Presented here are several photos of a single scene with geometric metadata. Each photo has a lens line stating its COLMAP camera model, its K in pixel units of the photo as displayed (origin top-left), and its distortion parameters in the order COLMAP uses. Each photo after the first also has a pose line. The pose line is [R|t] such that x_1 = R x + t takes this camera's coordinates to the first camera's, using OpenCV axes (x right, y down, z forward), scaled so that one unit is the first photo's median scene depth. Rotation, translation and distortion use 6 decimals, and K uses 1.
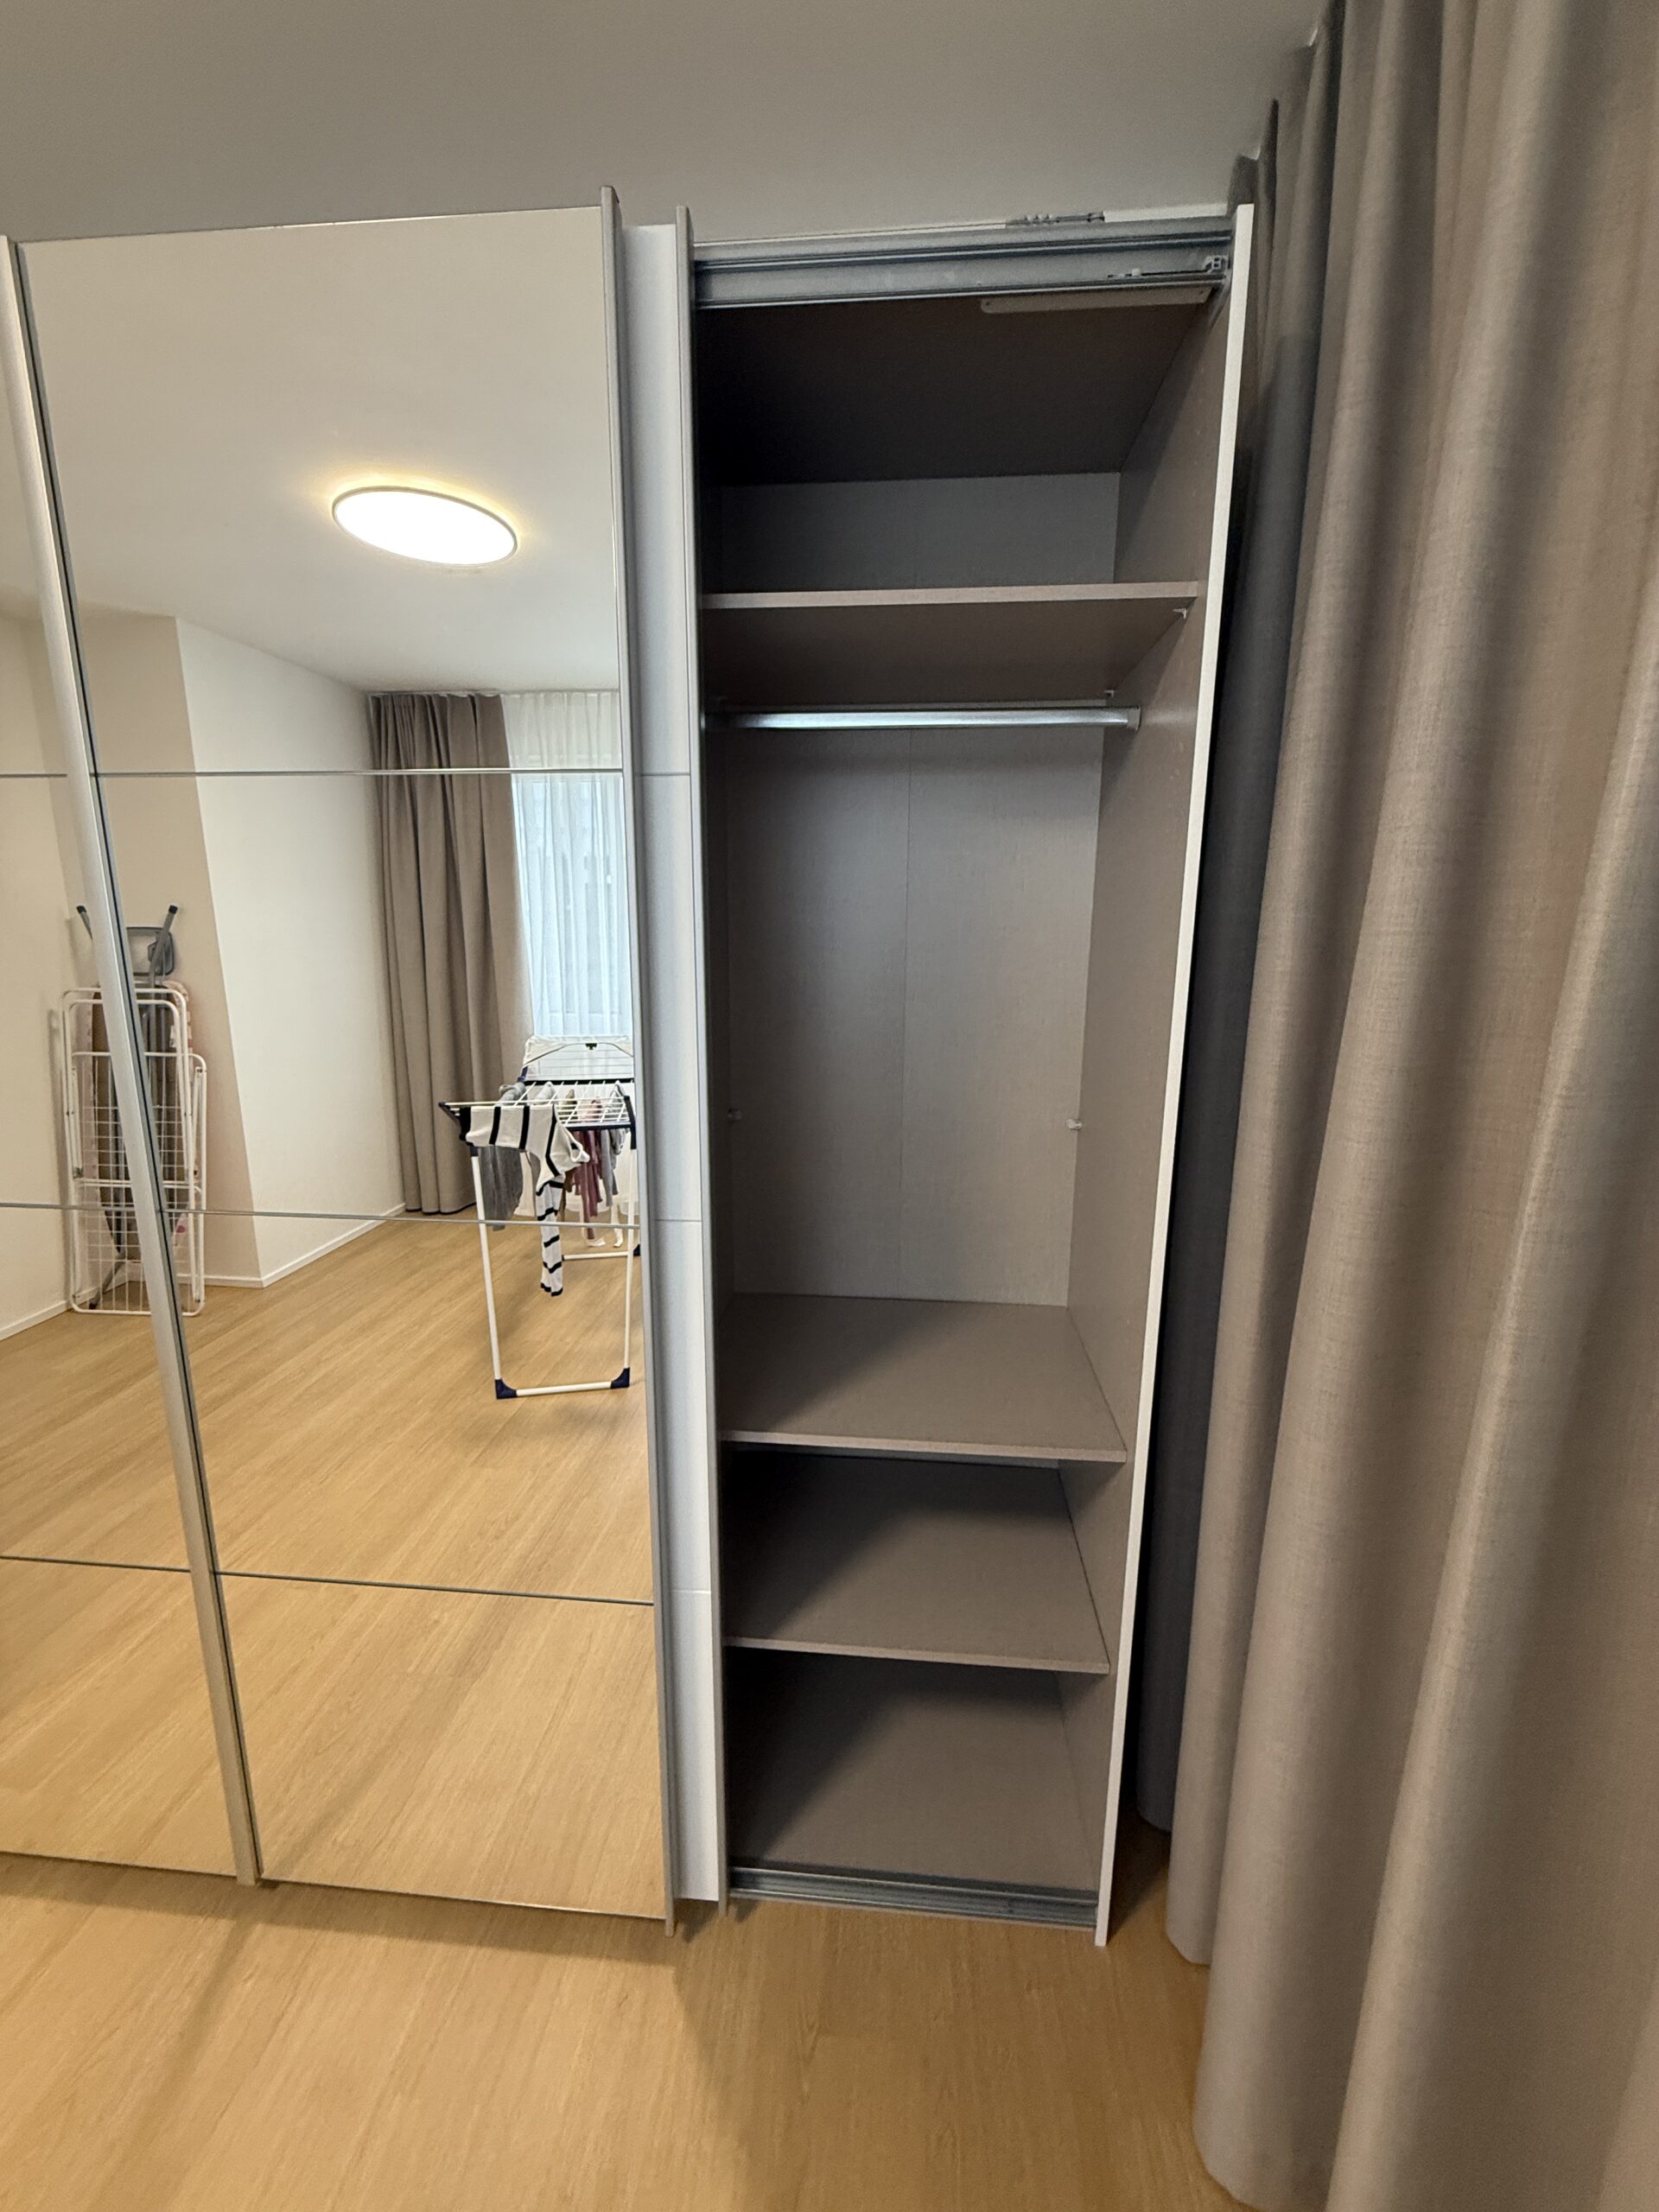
lens RADIAL K [[865.3, 0, 836.5], [0, 865.3, 1097.8], [0, 0, 1]] dist [-0.007126, 0.001902]
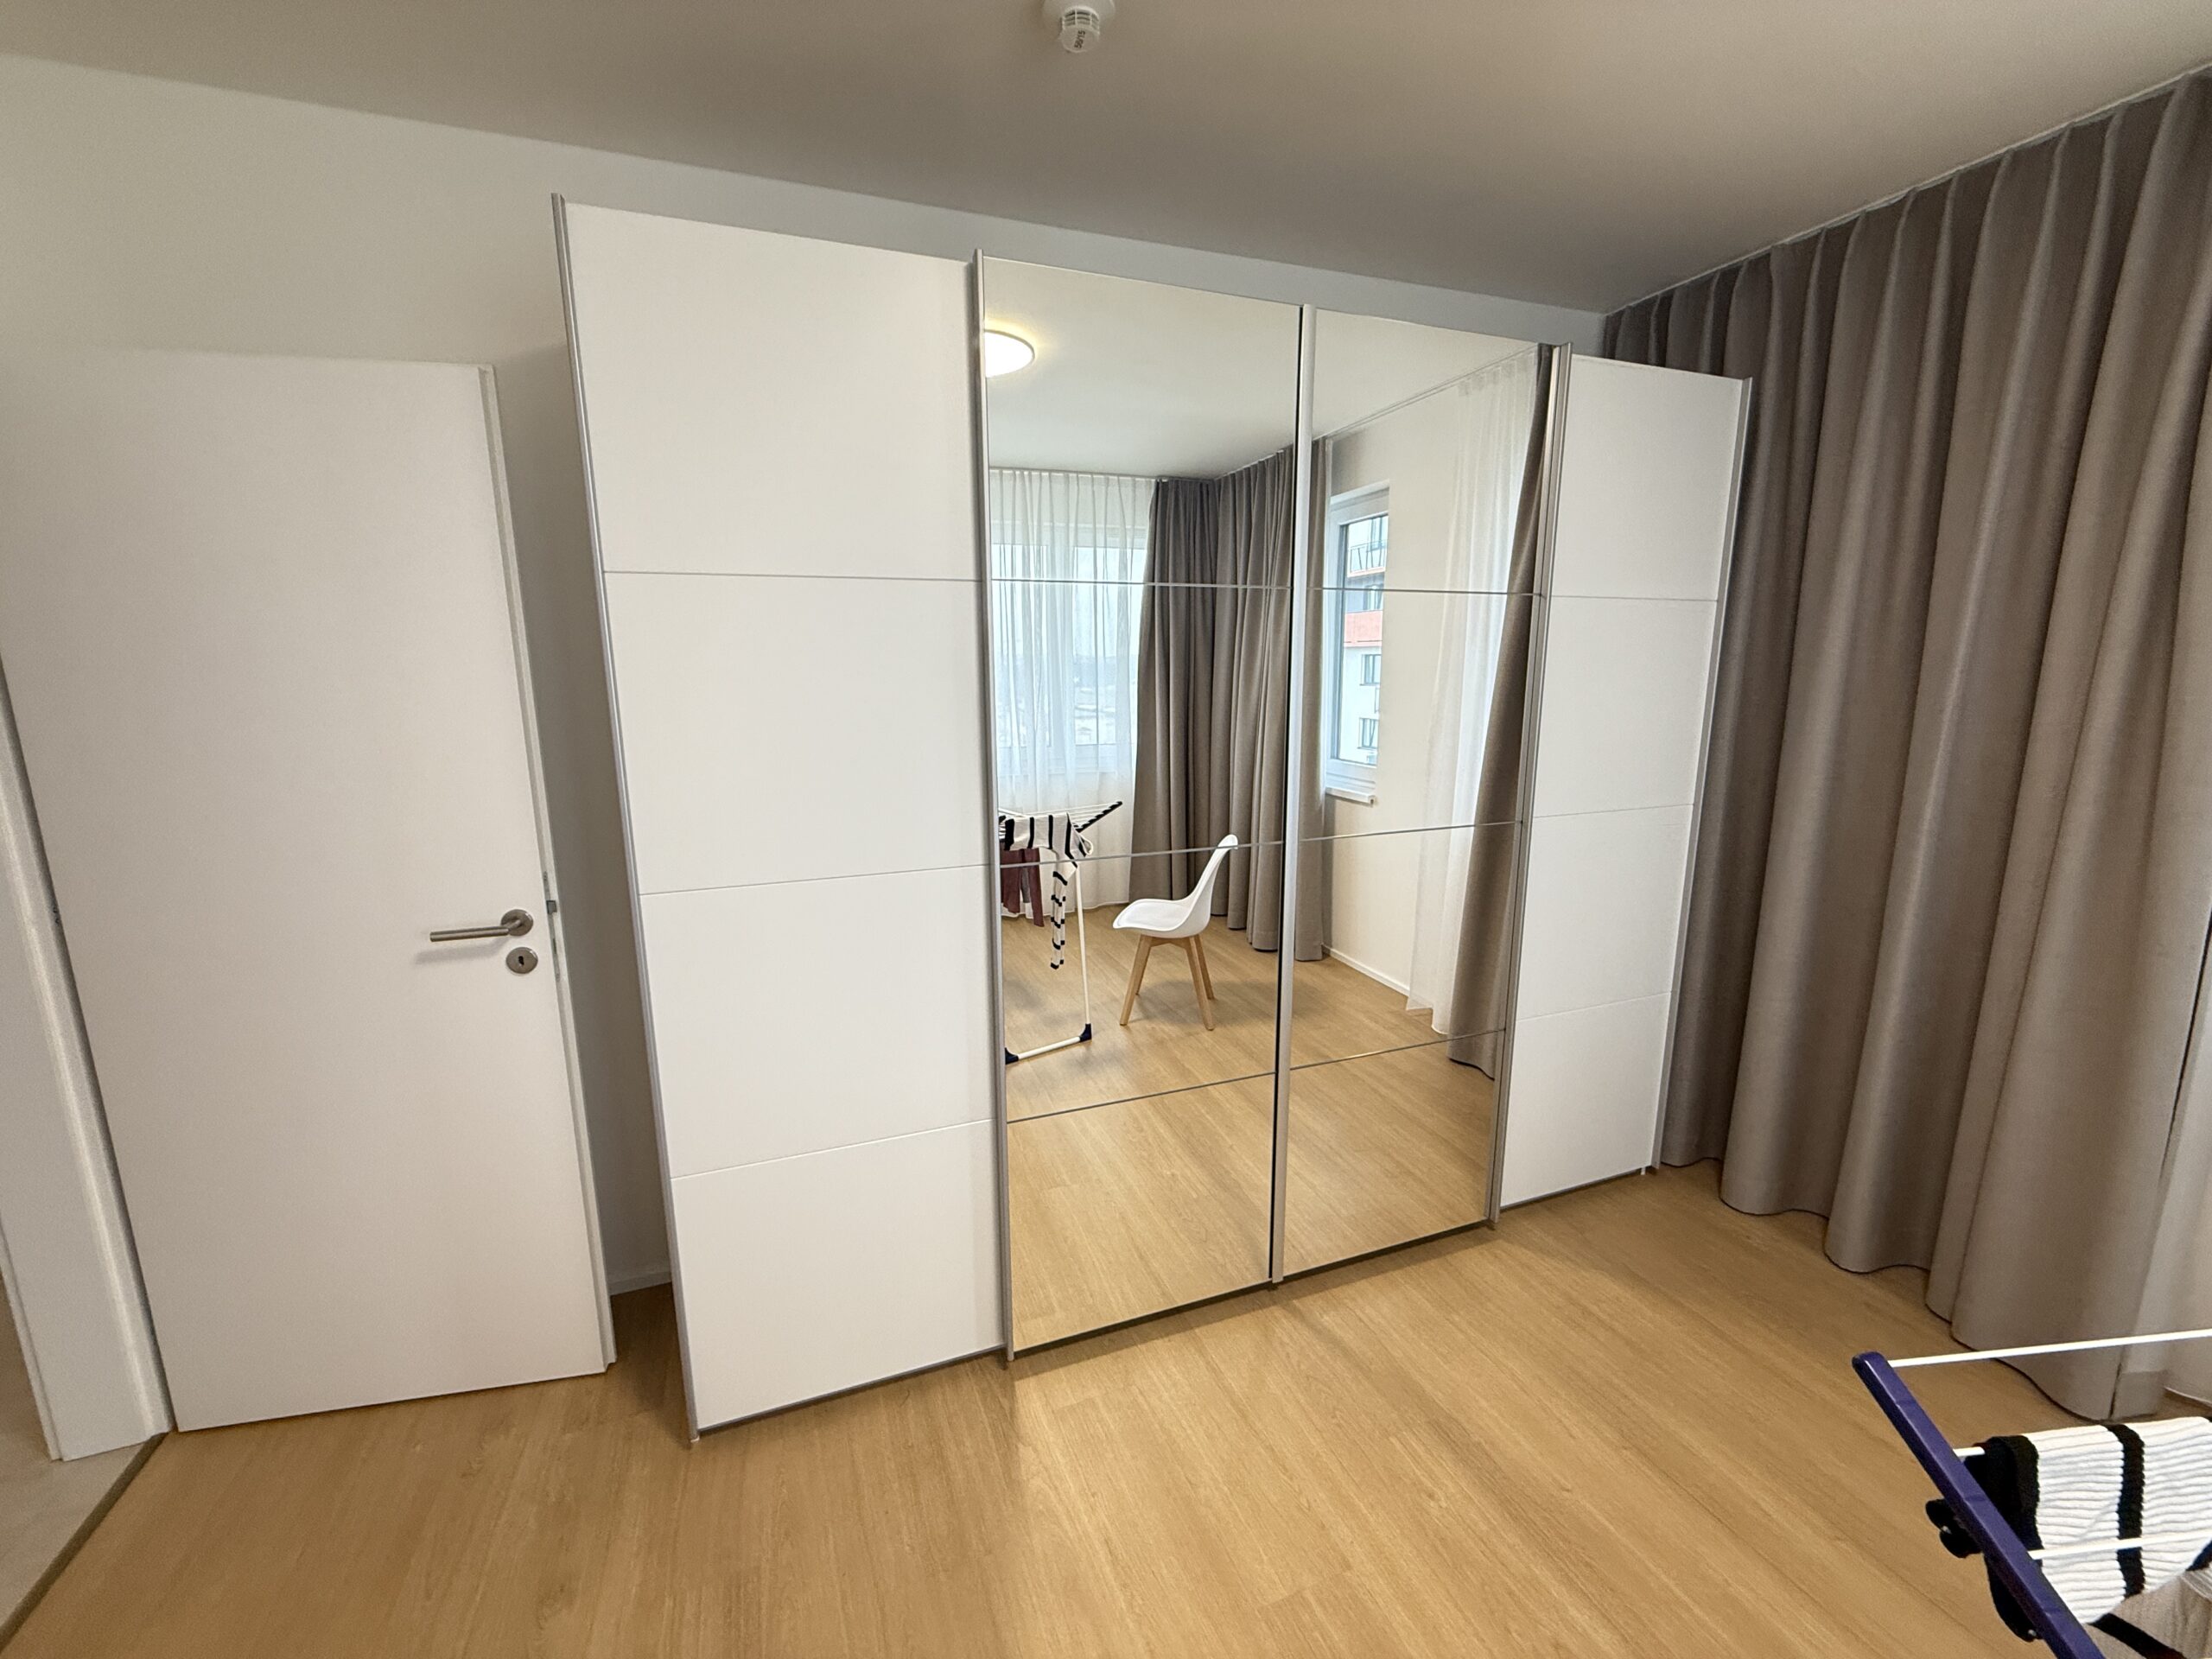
lens RADIAL K [[865.3, 0, 1101.2], [0, 865.3, 825.0], [0, 0, 1]] dist [-0.007126, 0.001902]
pose [[0.909815, -0.088057, 0.405564, -0.726782], [0.092216, 0.995695, 0.009315, 0.018178], [-0.404639, 0.028925, 0.914019, -0.156518]]
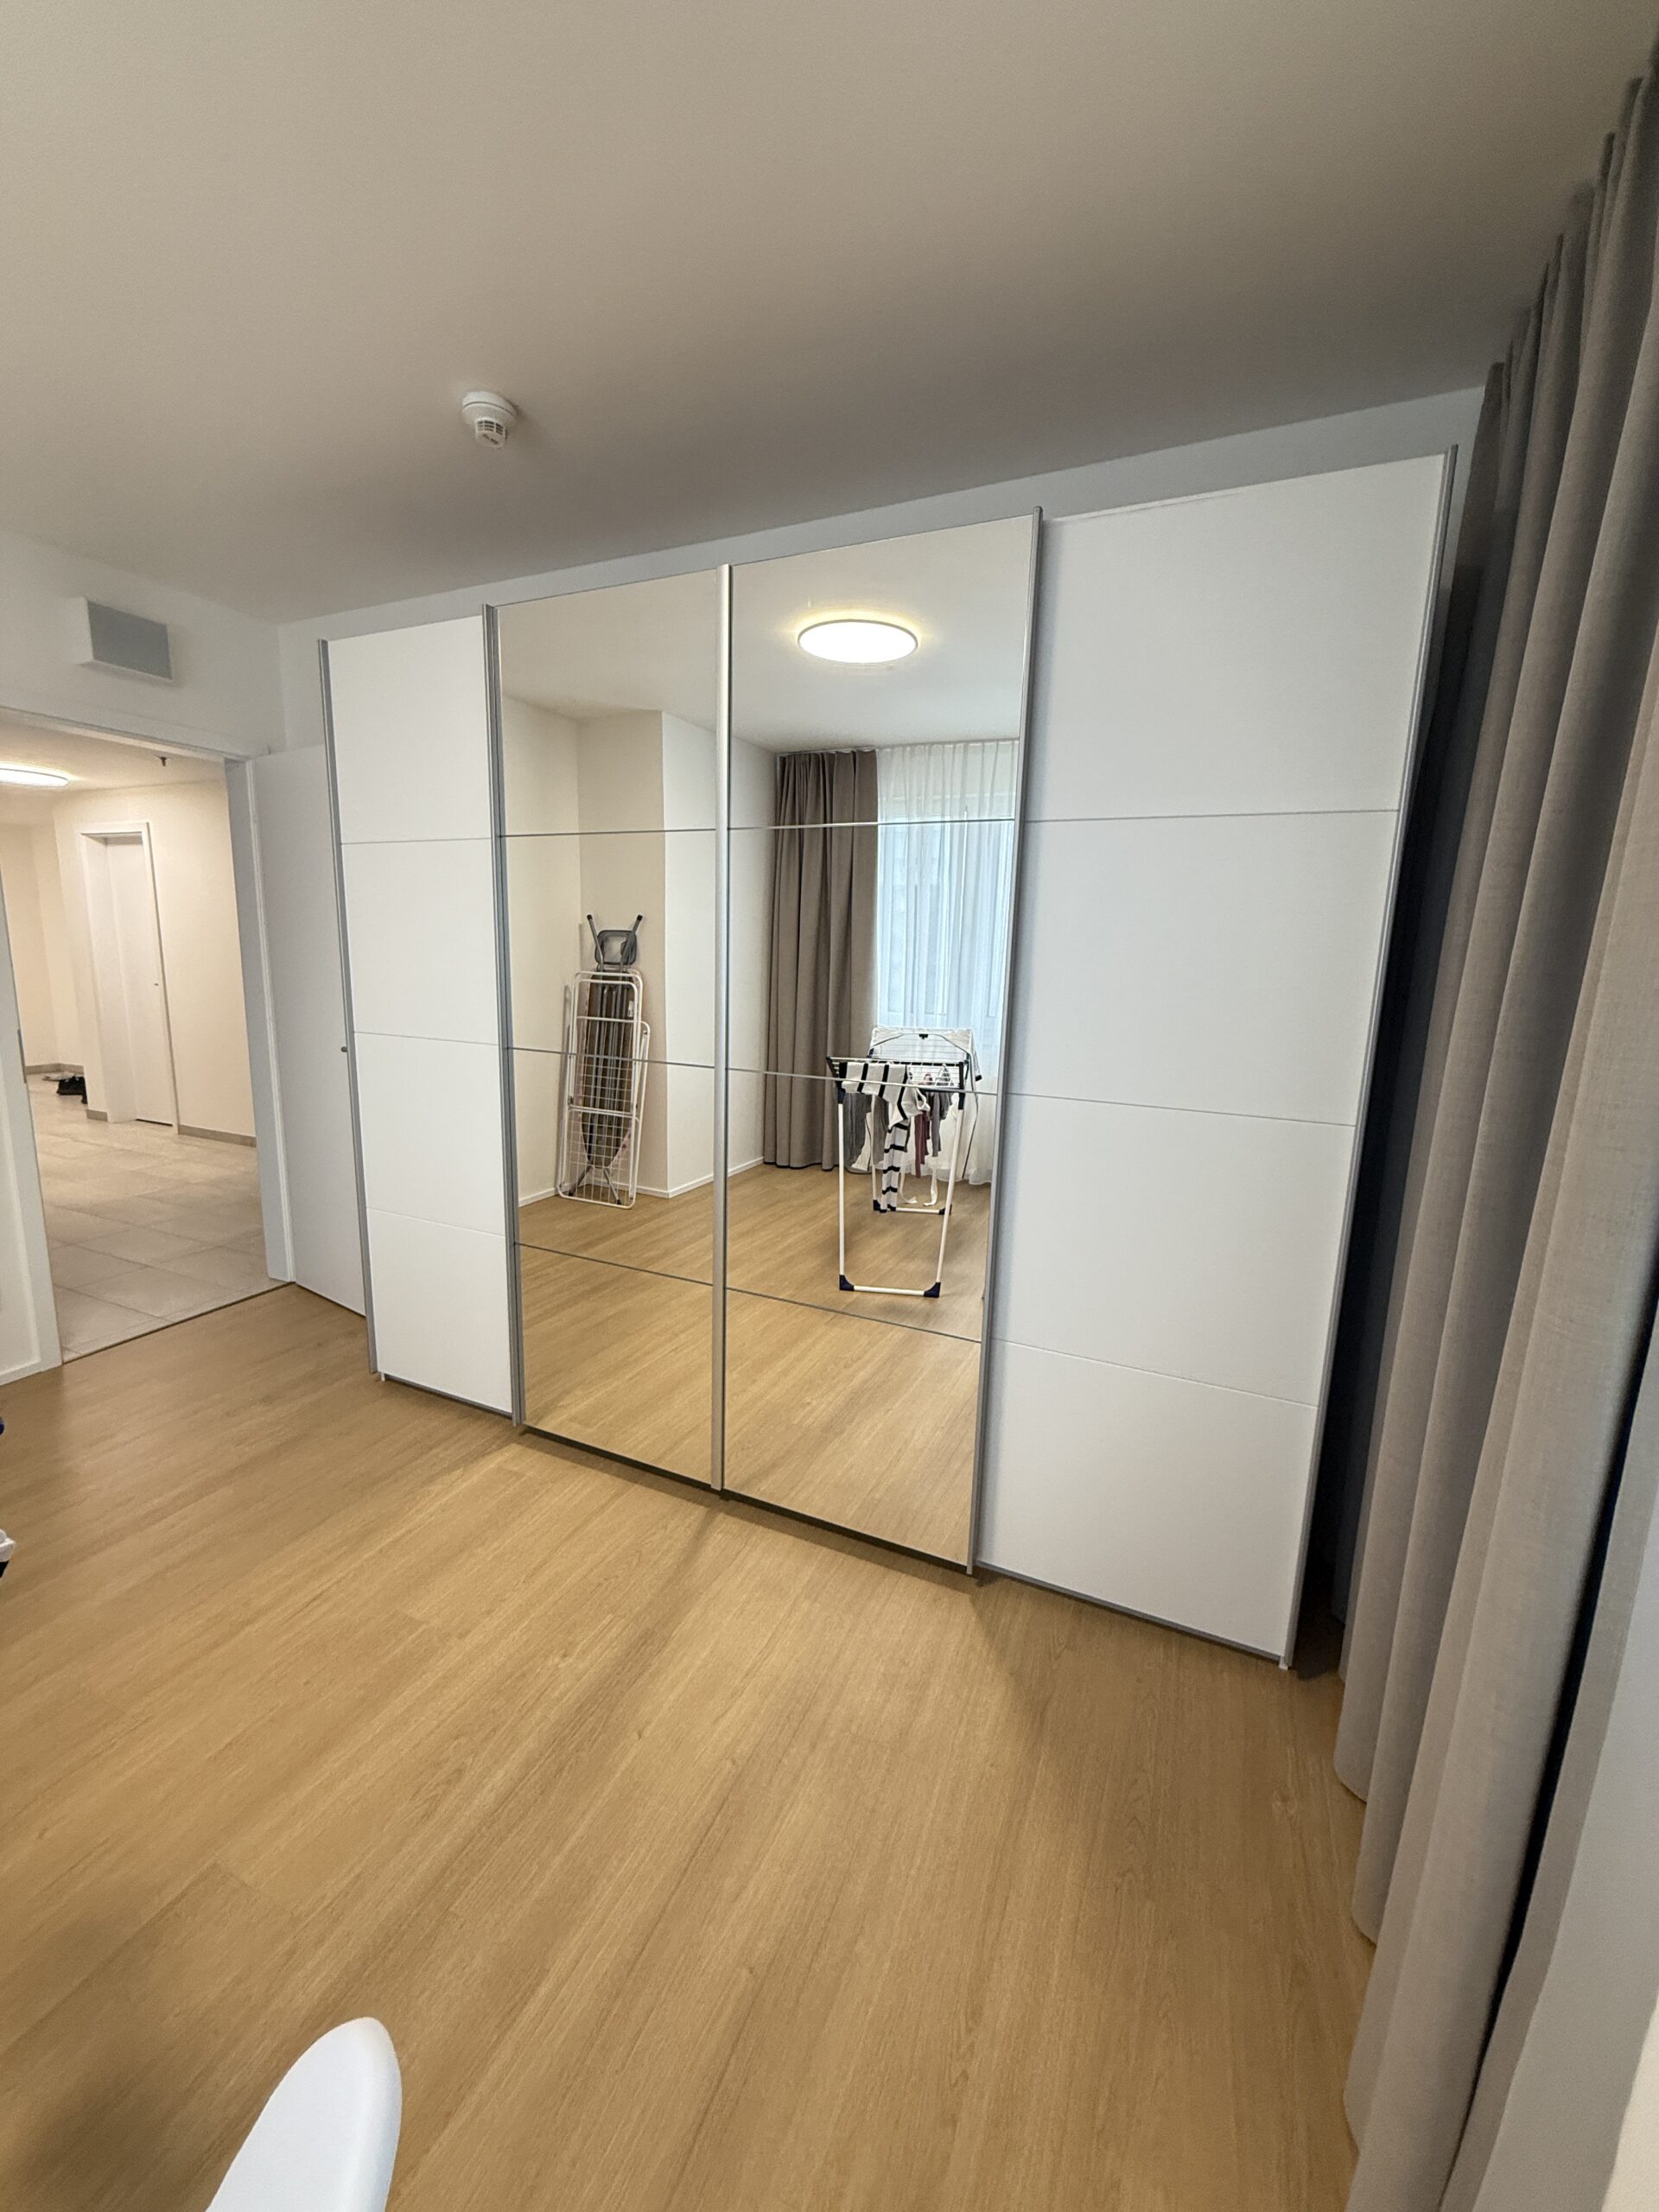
lens RADIAL K [[865.3, 0, 841.3], [0, 865.3, 1100.0], [0, 0, 1]] dist [-0.007126, 0.001902]
pose [[0.942164, 0.077829, -0.325989, 0.011830], [-0.087149, 0.996096, -0.014061, 0.080159], [0.323622, 0.041657, 0.945269, -0.245634]]
